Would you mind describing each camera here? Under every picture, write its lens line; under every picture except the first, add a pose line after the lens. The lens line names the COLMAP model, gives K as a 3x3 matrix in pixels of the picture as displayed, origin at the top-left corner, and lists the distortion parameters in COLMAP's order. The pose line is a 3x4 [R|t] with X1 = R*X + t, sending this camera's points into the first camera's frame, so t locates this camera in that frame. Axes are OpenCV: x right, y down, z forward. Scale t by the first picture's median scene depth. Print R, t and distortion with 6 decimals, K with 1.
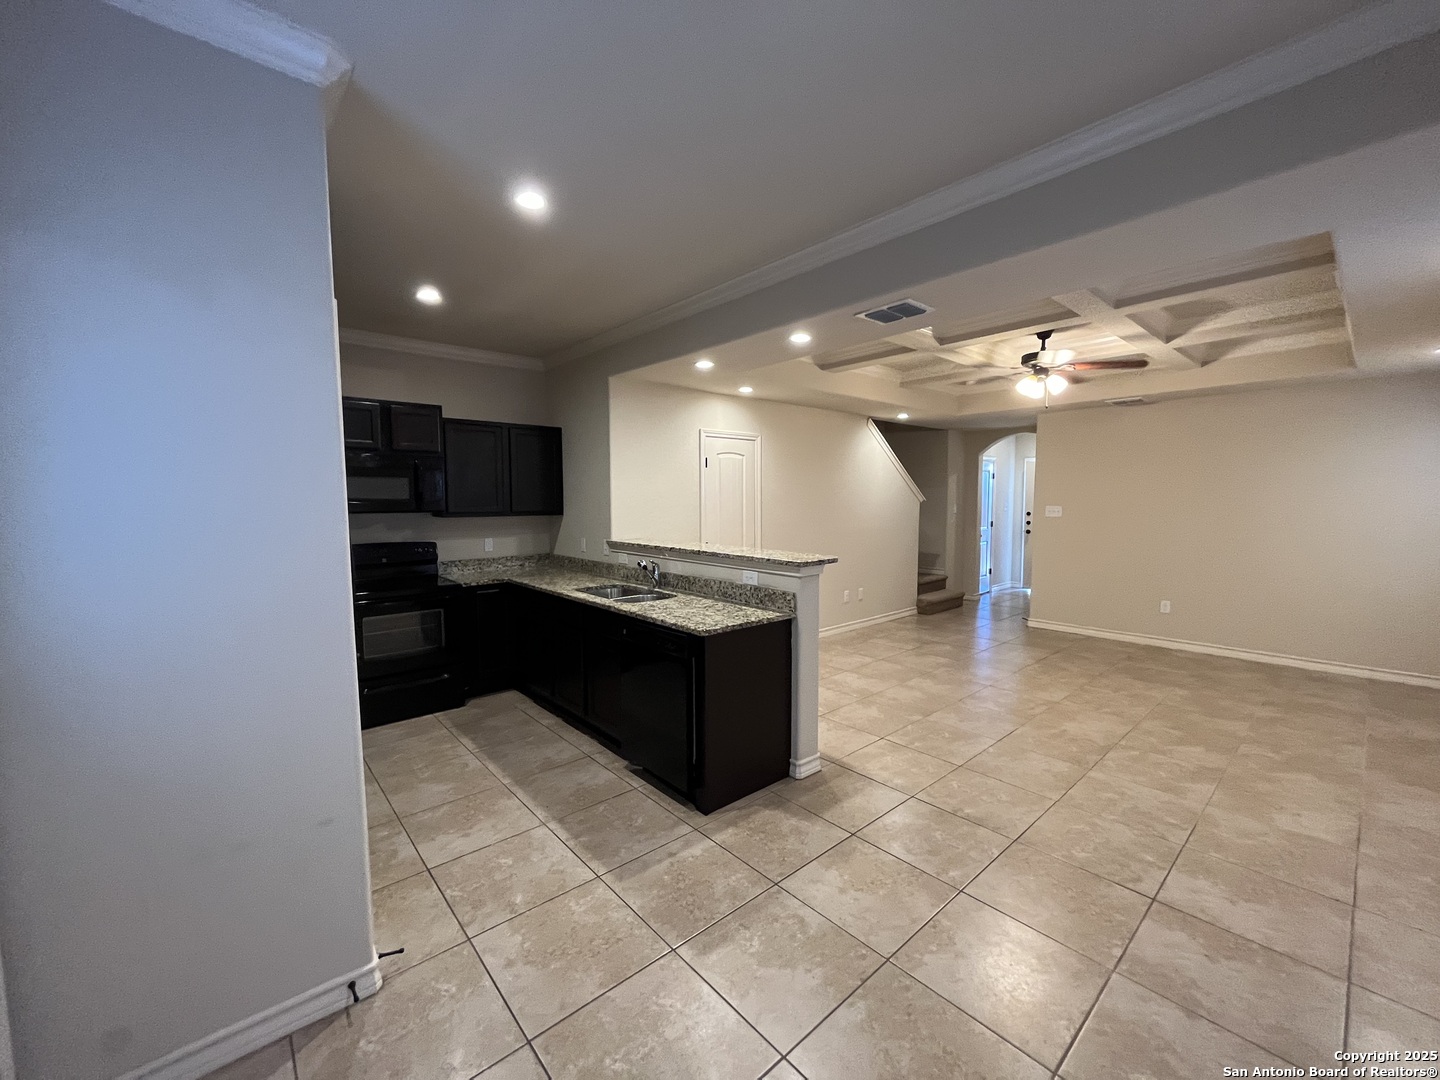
lens RADIAL K [[578.9, 0, 720.7], [0, 578.9, 540.2], [0, 0, 1]] dist [-0.001053, -0.000934]
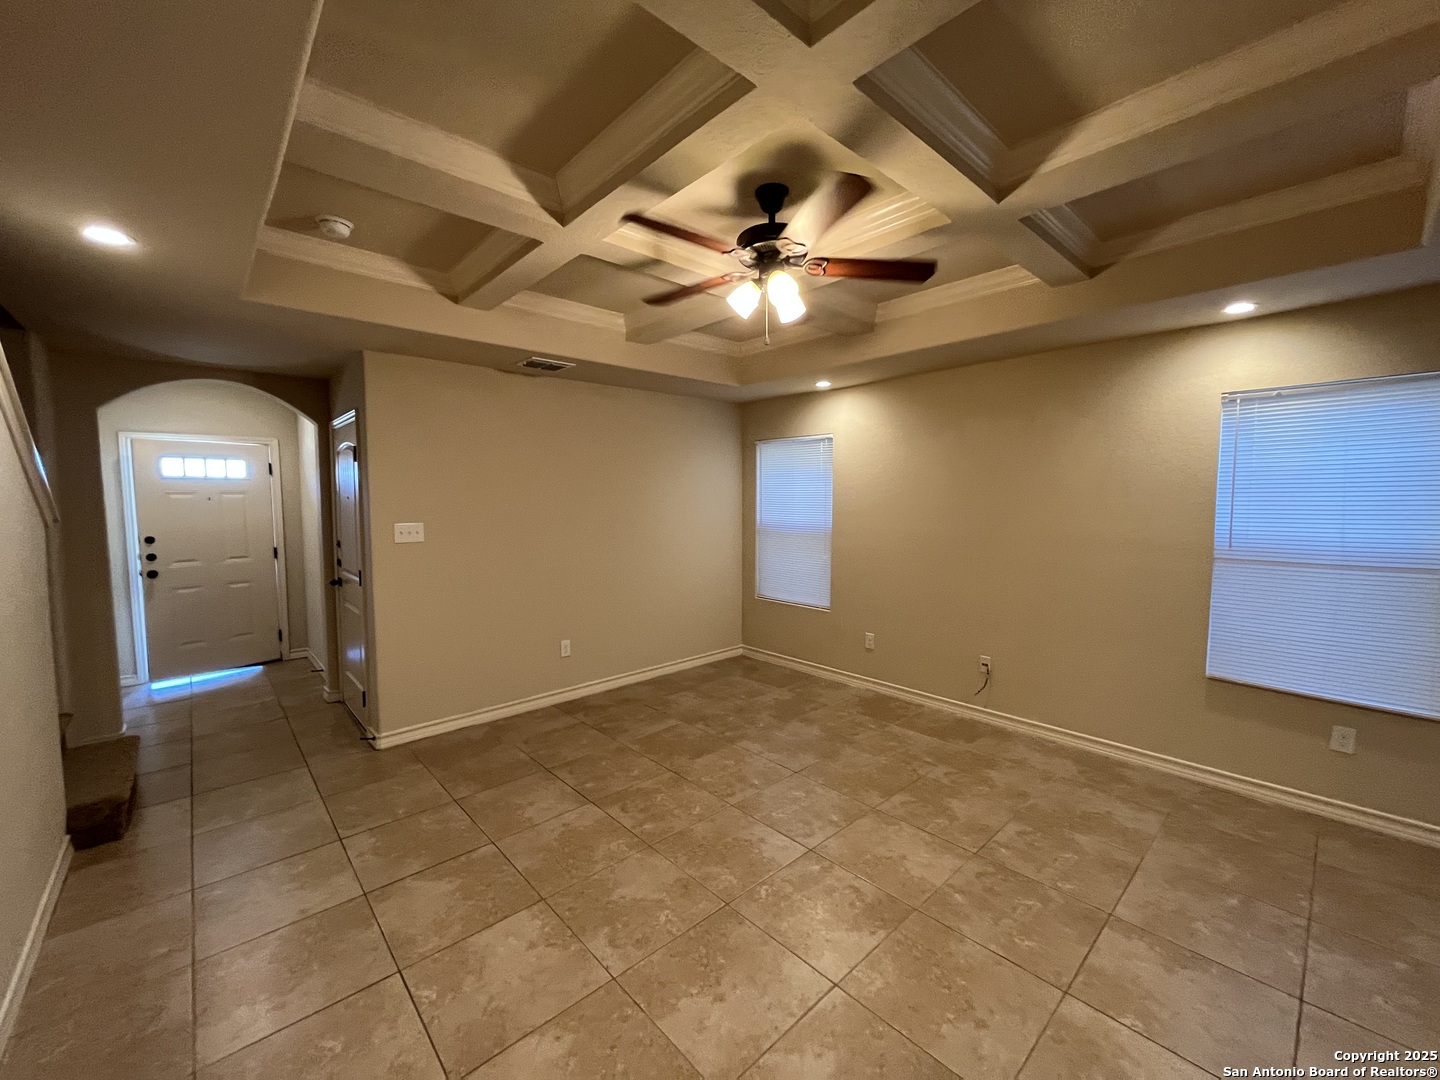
lens RADIAL K [[578.9, 0, 716.7], [0, 578.9, 540.1], [0, 0, 1]] dist [-0.001053, -0.000934]
pose [[-0.017919, -0.067702, 0.997545, 0.010638], [0.080614, 0.994359, 0.068933, -0.091248], [-0.996584, 0.081652, -0.012360, 1.131245]]
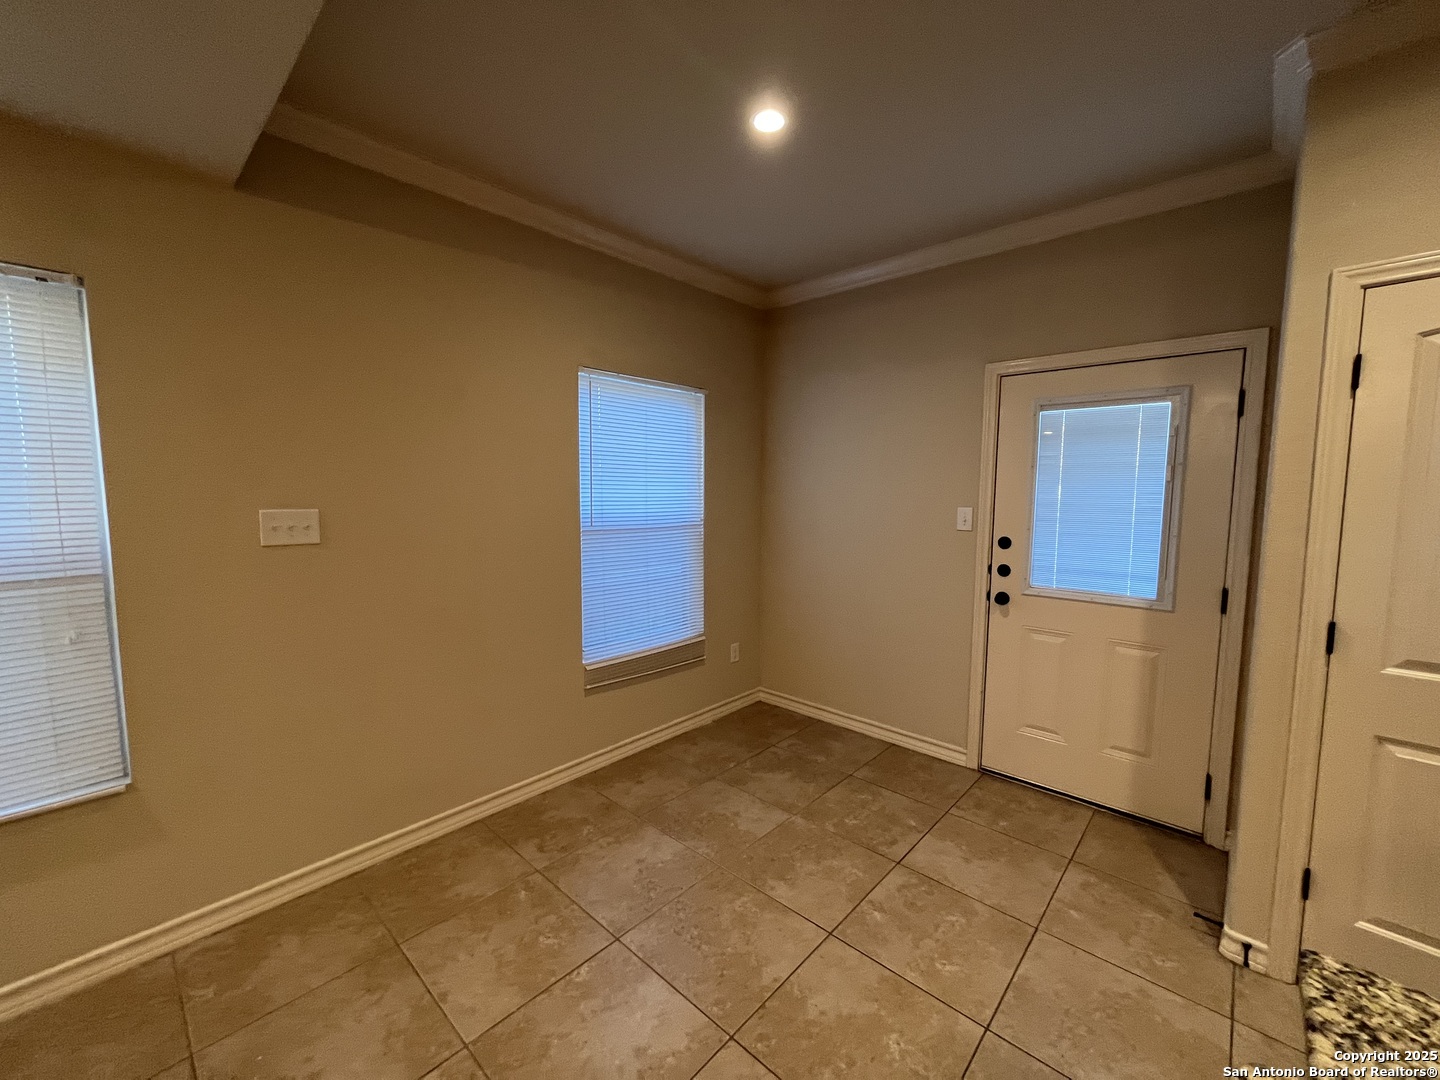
lens RADIAL K [[578.9, 0, 720.8], [0, 578.9, 541.7], [0, 0, 1]] dist [-0.001053, -0.000934]
pose [[-0.994227, 0.007573, -0.107032, 0.181277], [-0.010750, 0.985457, 0.169585, -0.053507], [0.106760, 0.169756, -0.979686, 0.791041]]
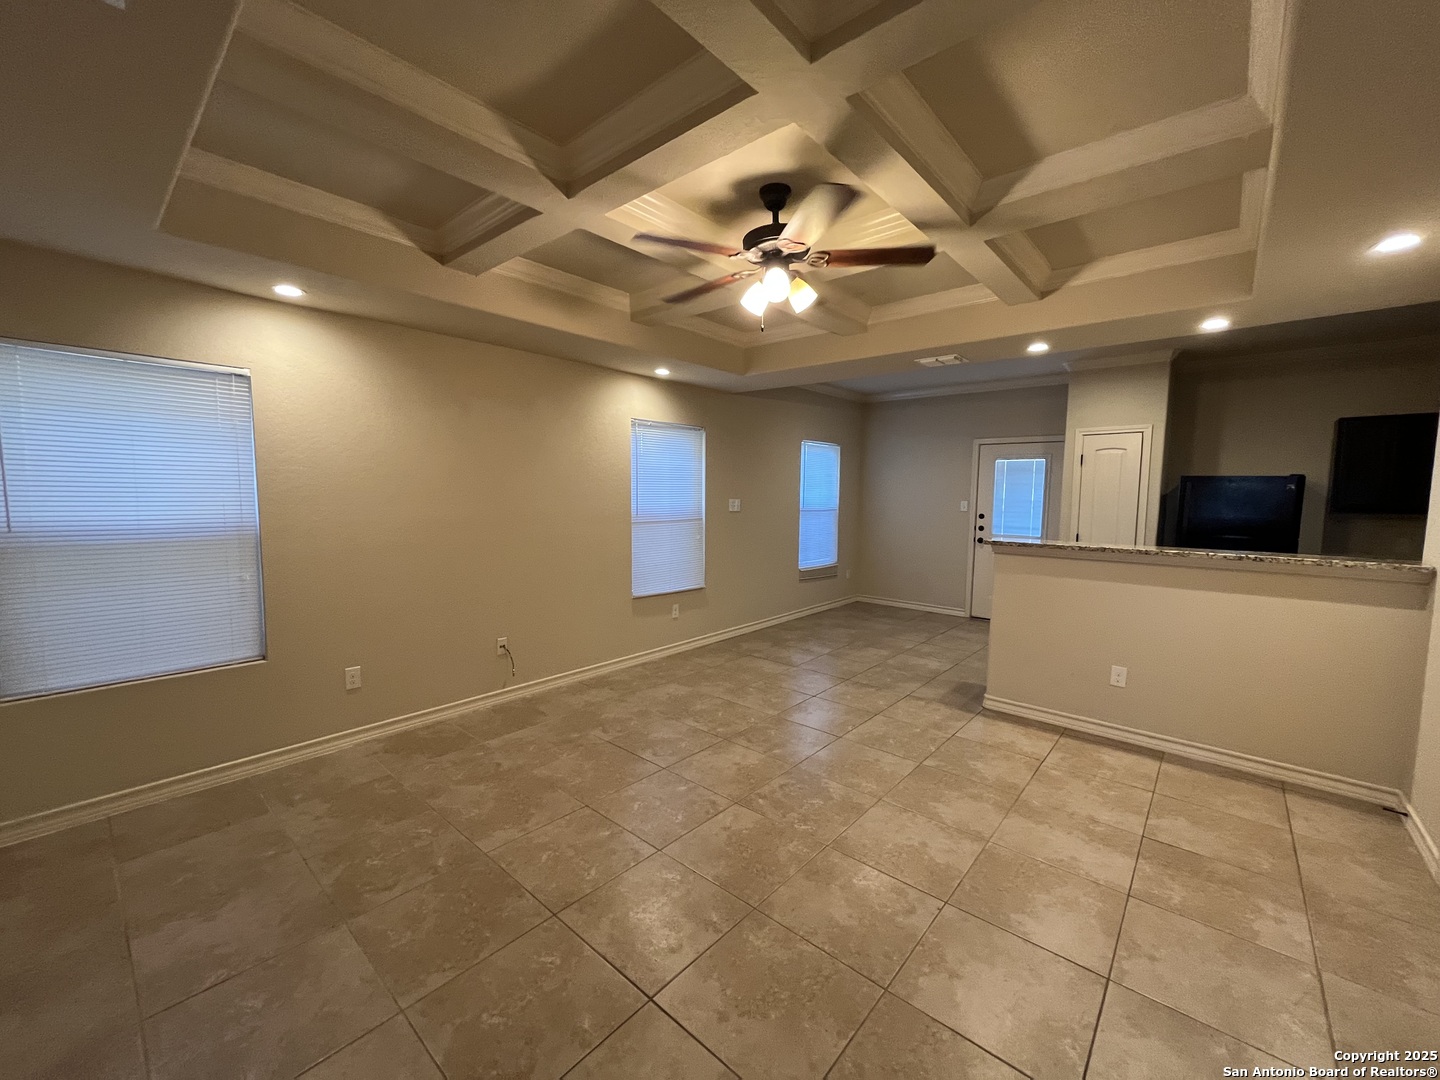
lens RADIAL K [[578.9, 0, 721.8], [0, 578.9, 541.8], [0, 0, 1]] dist [-0.001053, -0.000934]
pose [[-0.990994, 0.004536, -0.133827, 0.719311], [-0.018045, 0.985785, 0.167037, -0.126264], [0.132683, 0.167948, -0.976826, 1.667327]]
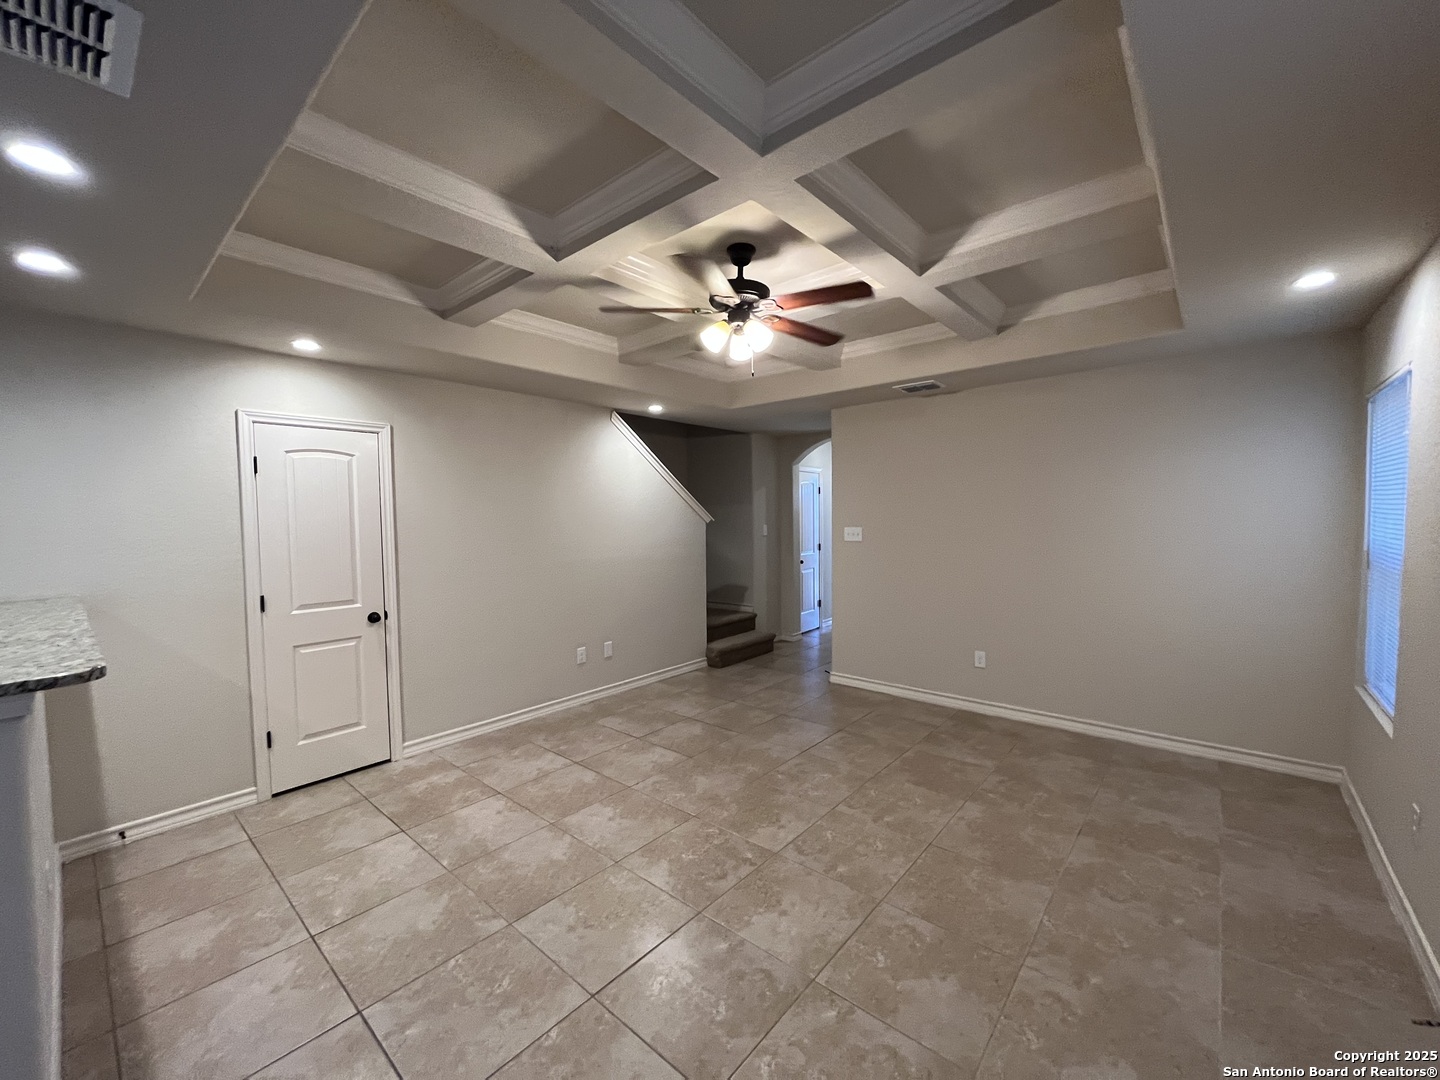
lens RADIAL K [[578.9, 0, 720.9], [0, 578.9, 540.7], [0, 0, 1]] dist [-0.001053, -0.000934]
pose [[0.990327, -0.014881, 0.137954, 0.468065], [0.019224, 0.999359, -0.030204, -0.032834], [-0.137416, 0.032564, 0.989978, 0.413696]]
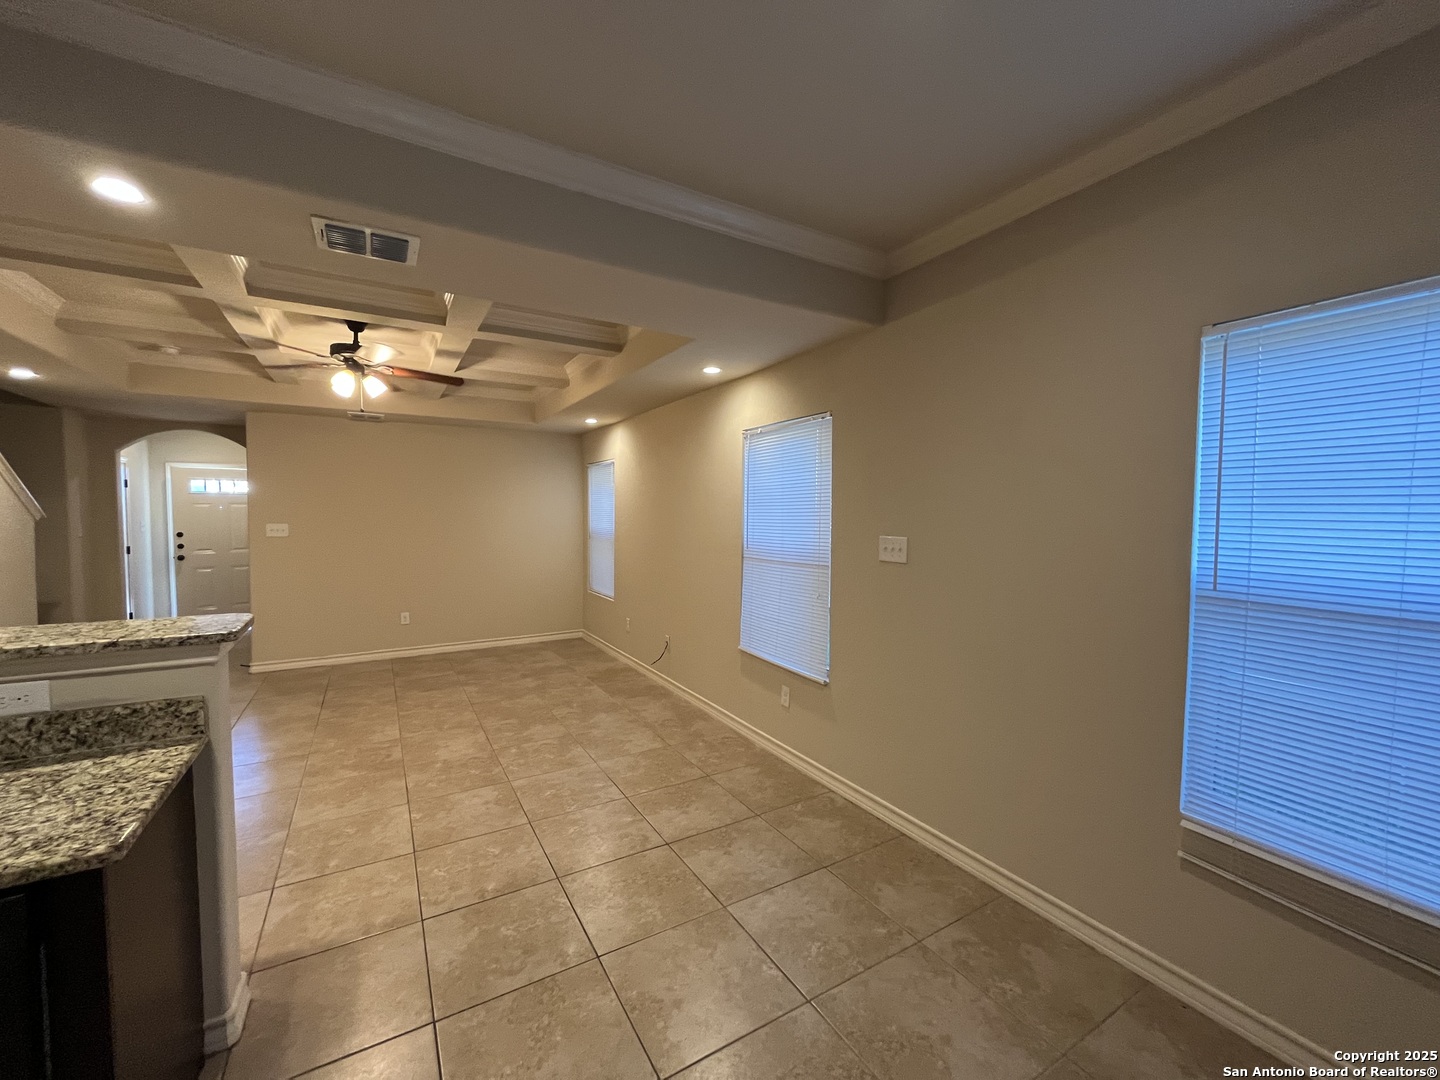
lens RADIAL K [[578.9, 0, 717.4], [0, 578.9, 539.4], [0, 0, 1]] dist [-0.001053, -0.000934]
pose [[0.185454, -0.038655, 0.981892, -0.215969], [0.069445, 0.997243, 0.026143, -0.021678], [-0.980196, 0.063339, 0.187628, 0.338187]]
